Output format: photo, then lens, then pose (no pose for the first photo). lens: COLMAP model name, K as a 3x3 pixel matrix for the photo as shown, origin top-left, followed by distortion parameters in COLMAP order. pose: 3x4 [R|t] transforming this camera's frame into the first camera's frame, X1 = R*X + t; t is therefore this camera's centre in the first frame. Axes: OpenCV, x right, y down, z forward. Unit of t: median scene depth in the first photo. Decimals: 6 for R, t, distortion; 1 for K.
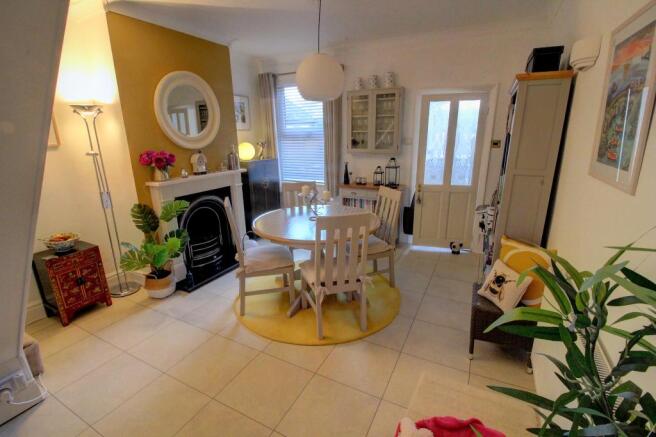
lens RADIAL K [[305.7, 0, 325.7], [0, 305.7, 217.1], [0, 0, 1]] dist [-0.005745, -0.009050]
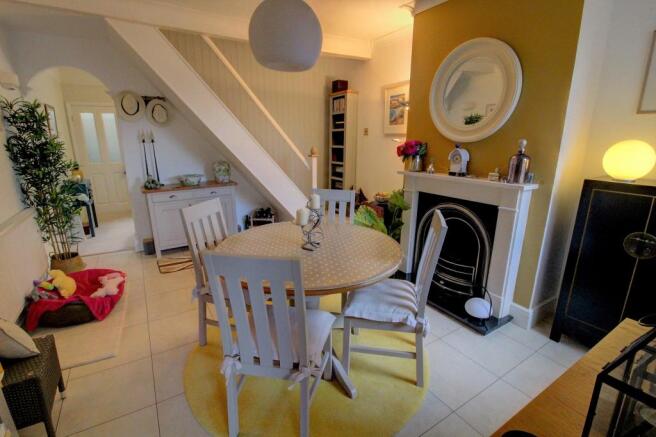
lens RADIAL K [[305.7, 0, 323.8], [0, 305.7, 218.5], [0, 0, 1]] dist [-0.005745, -0.009050]
pose [[-0.507203, 0.227970, -0.831128, 0.458739], [-0.230144, 0.893531, 0.385534, -0.281752], [0.830529, 0.386823, -0.400736, 1.149541]]
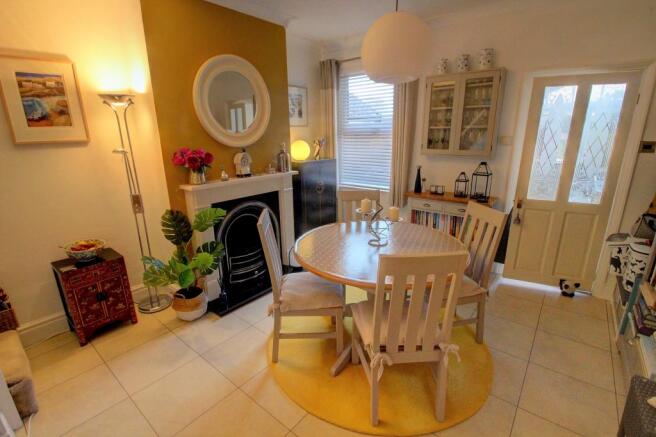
lens RADIAL K [[305.7, 0, 323.5], [0, 305.7, 218.6], [0, 0, 1]] dist [-0.005745, -0.009050]
pose [[0.978268, 0.059982, -0.198477, -0.015473], [-0.058095, 0.998193, 0.015320, -0.052214], [0.199037, -0.003457, 0.979986, 0.217402]]
